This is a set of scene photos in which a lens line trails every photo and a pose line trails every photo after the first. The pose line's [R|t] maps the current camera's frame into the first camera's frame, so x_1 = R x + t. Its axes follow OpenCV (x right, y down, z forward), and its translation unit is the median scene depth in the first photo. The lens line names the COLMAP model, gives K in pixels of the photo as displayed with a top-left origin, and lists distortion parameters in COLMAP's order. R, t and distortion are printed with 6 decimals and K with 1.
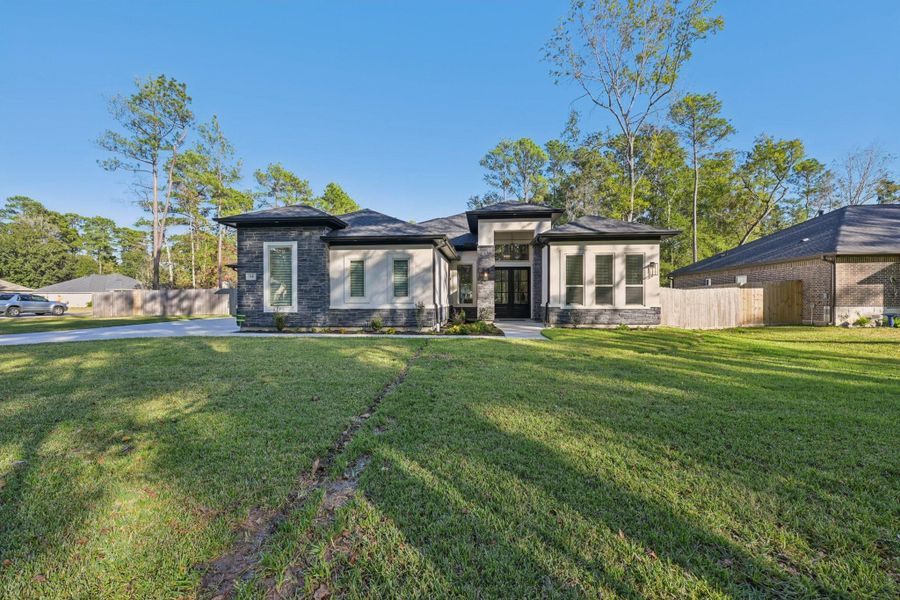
lens RADIAL K [[356.1, 0, 450.0], [0, 356.1, 300.0], [0, 0, 1]] dist [0.001817, 0.000161]
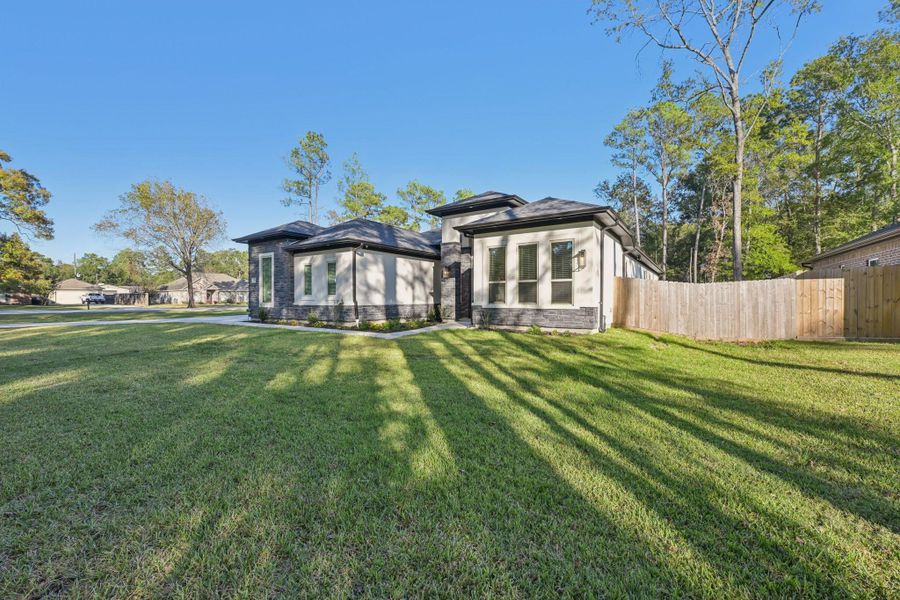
lens RADIAL K [[356.1, 0, 450.0], [0, 356.1, 300.0], [0, 0, 1]] dist [0.001817, 0.000161]
pose [[0.878189, 0.002962, -0.478305, 0.675821], [-0.001551, 0.999993, 0.003345, 0.002910], [0.478312, -0.002195, 0.878187, 0.166923]]
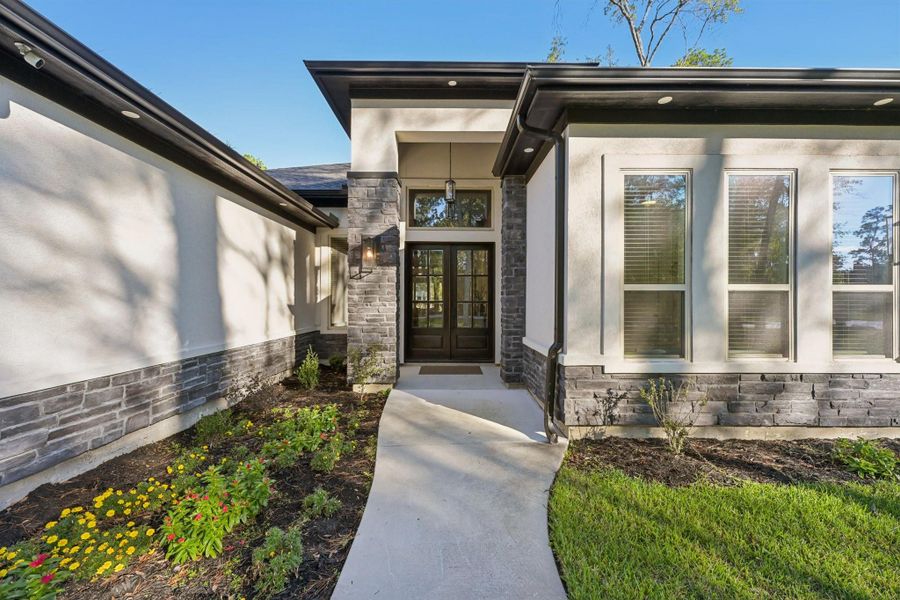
lens RADIAL K [[356.1, 0, 450.0], [0, 356.1, 300.0], [0, 0, 1]] dist [0.001817, 0.000161]
pose [[0.994250, 0.002096, 0.107060, 0.159120], [-0.002322, 0.999995, 0.001989, -0.030441], [-0.107055, -0.002226, 0.994251, 0.729406]]
